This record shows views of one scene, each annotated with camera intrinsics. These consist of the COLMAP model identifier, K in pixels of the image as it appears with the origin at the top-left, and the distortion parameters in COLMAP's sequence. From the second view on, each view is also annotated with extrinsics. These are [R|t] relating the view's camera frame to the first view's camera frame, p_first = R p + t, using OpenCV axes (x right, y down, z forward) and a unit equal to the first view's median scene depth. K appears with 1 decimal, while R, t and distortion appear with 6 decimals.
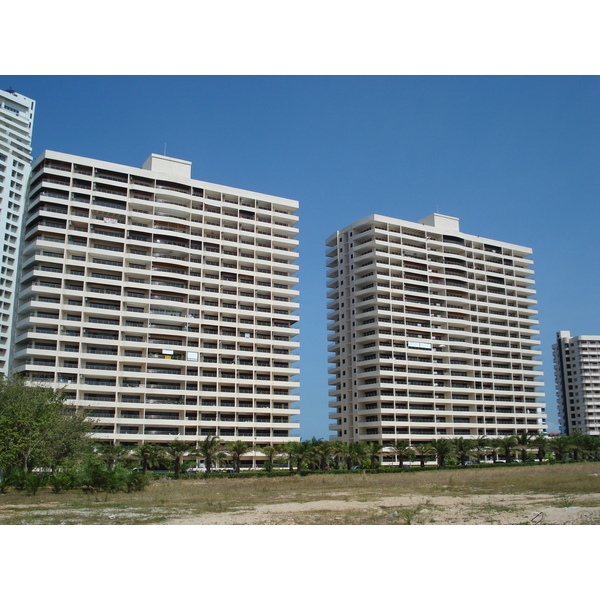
lens RADIAL K [[729.6, 0, 300.0], [0, 729.6, 300.0], [0, 0, 1]] dist [-0.010385, -0.073603]
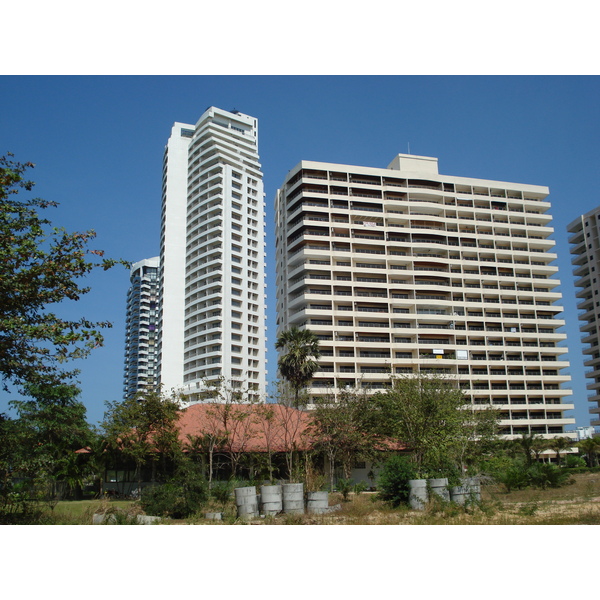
lens RADIAL K [[729.6, 0, 300.0], [0, 729.6, 300.0], [0, 0, 1]] dist [-0.010385, -0.073603]
pose [[0.976228, -0.076029, -0.202972, -0.151676], [0.074476, 0.997106, -0.015292, 0.002980], [0.203547, -0.000188, 0.979065, 0.000529]]
